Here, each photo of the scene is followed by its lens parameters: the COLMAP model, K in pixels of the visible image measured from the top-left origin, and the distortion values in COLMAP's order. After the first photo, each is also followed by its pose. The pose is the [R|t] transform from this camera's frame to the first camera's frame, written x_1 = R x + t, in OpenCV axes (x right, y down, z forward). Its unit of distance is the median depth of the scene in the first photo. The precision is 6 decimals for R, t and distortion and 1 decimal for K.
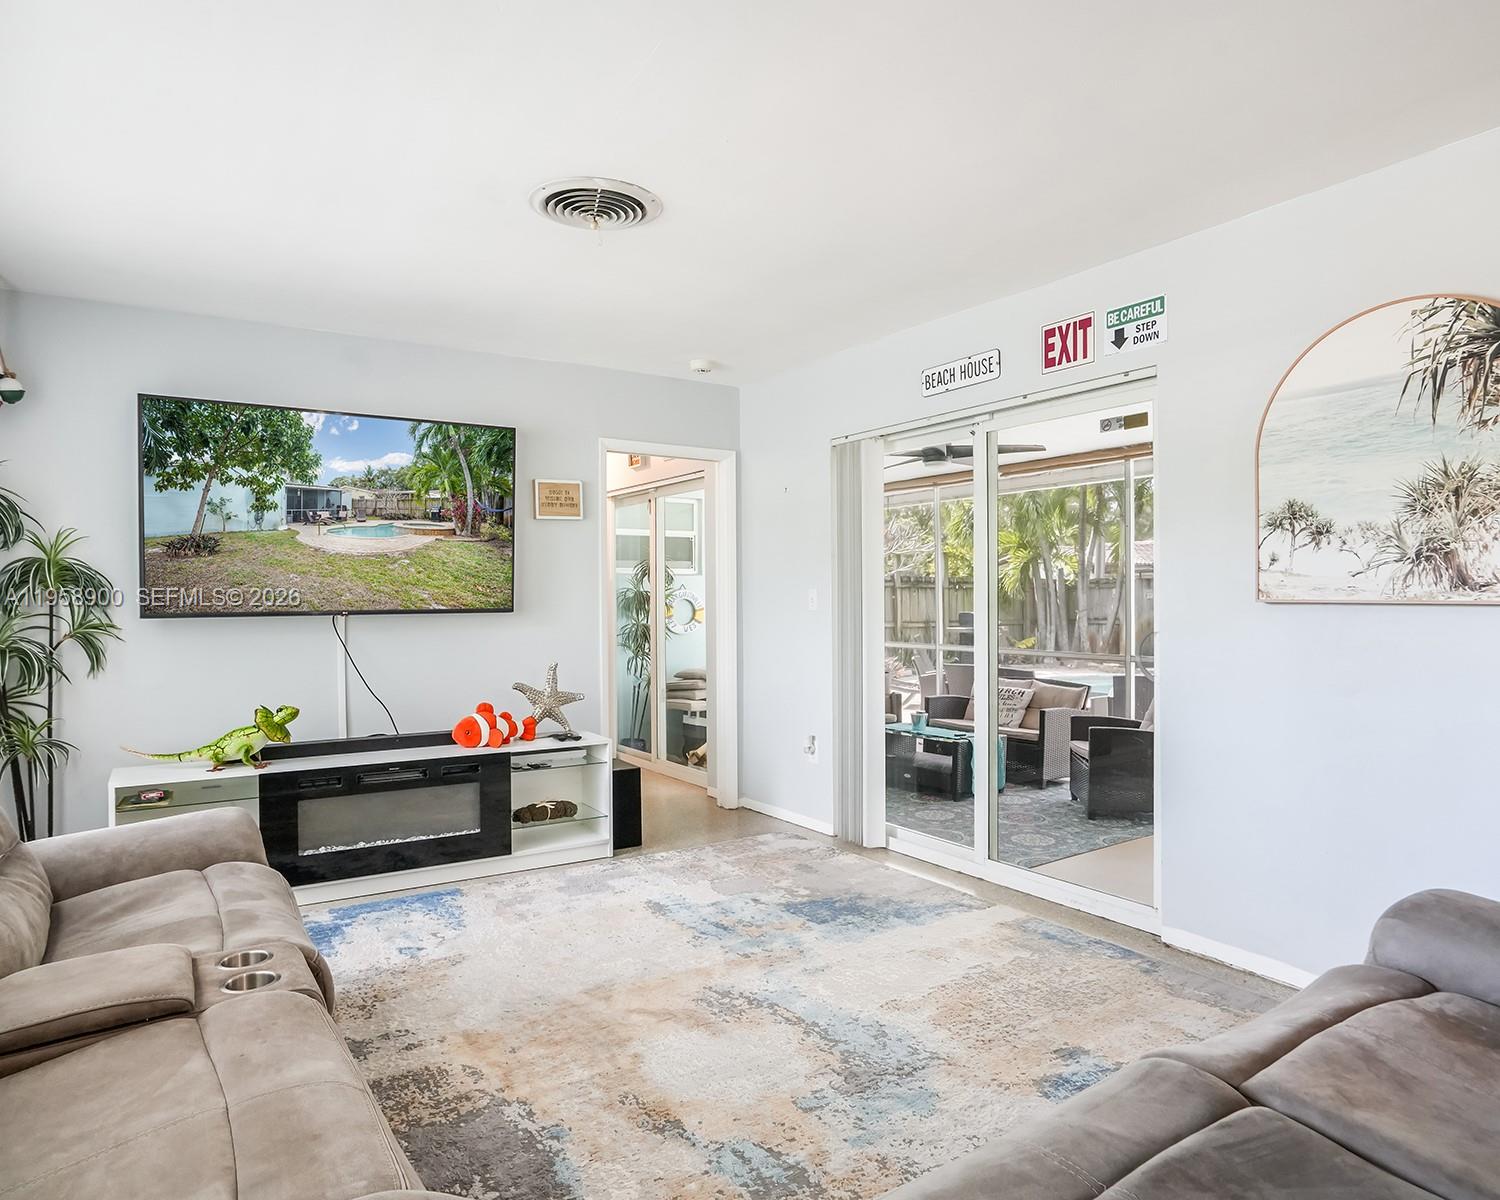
lens RADIAL K [[911.2, 0, 754.2], [0, 911.2, 604.9], [0, 0, 1]] dist [-0.041368, -0.000905]
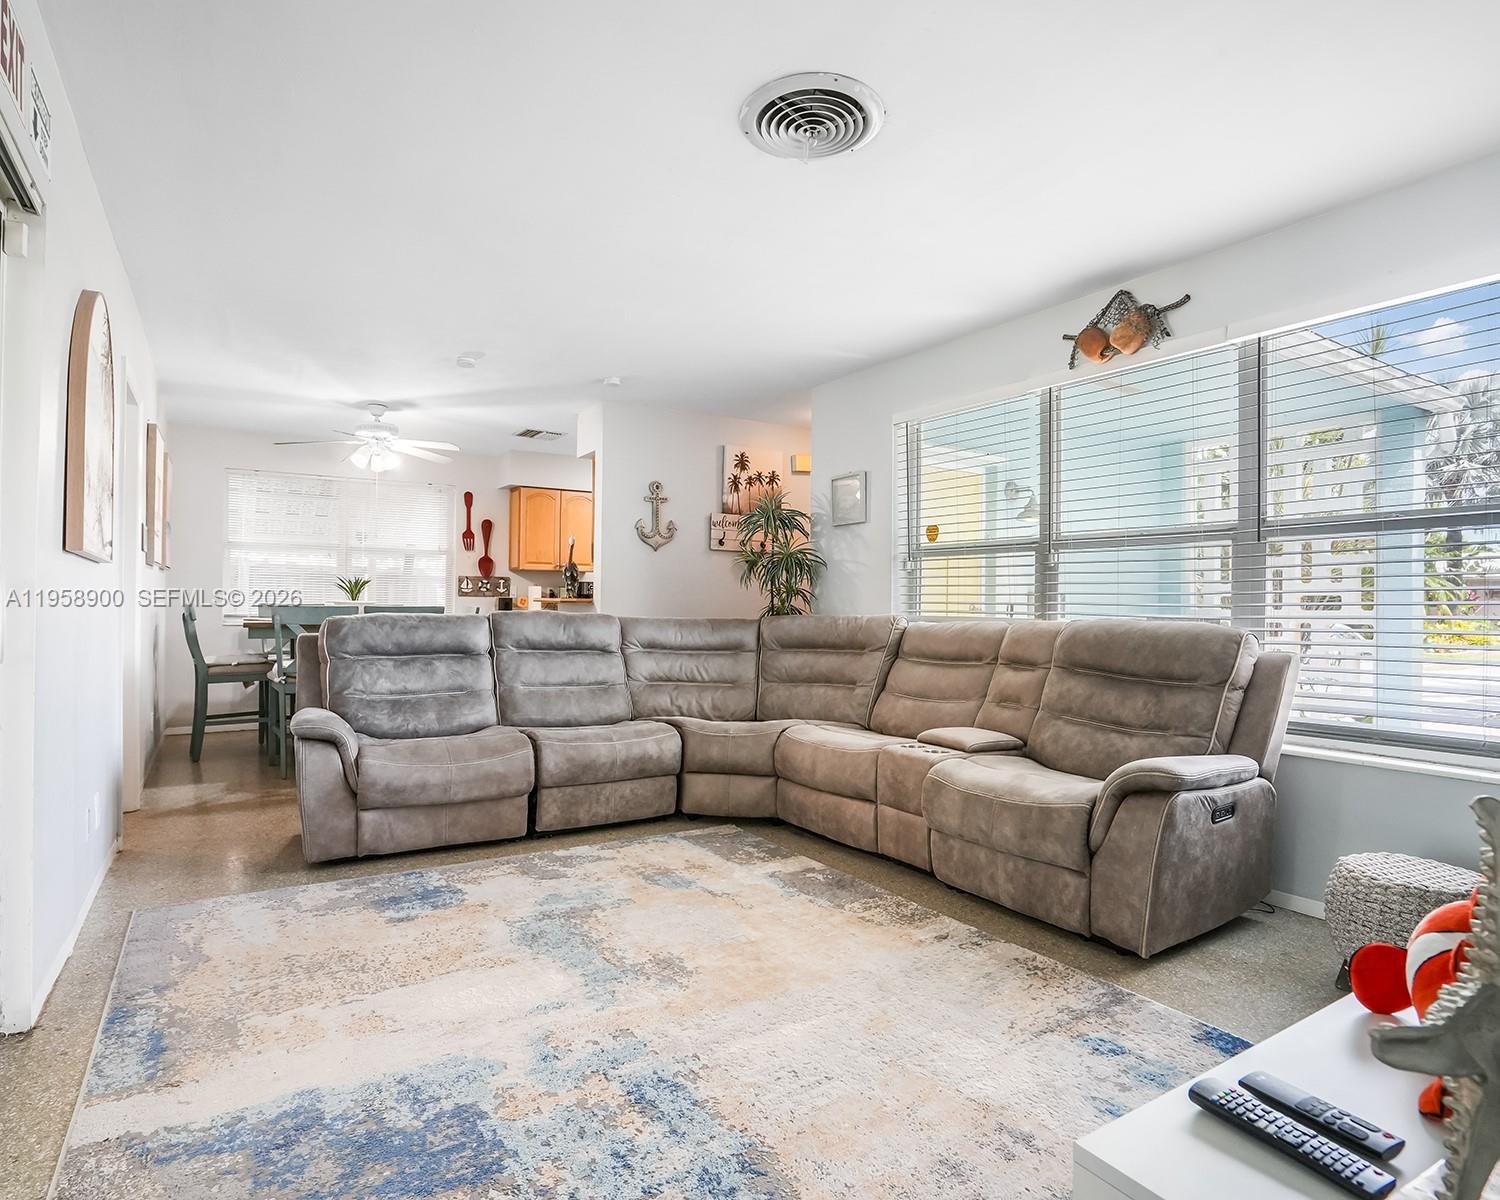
lens RADIAL K [[864.1, 0, 750.4], [0, 864.1, 595.8], [0, 0, 1]] dist [-0.055827, 0.023305]
pose [[-0.999489, -0.005586, 0.031483, -0.079602], [-0.005550, 0.999984, 0.001224, 0.021418], [-0.031489, 0.001049, -0.999504, 1.041450]]
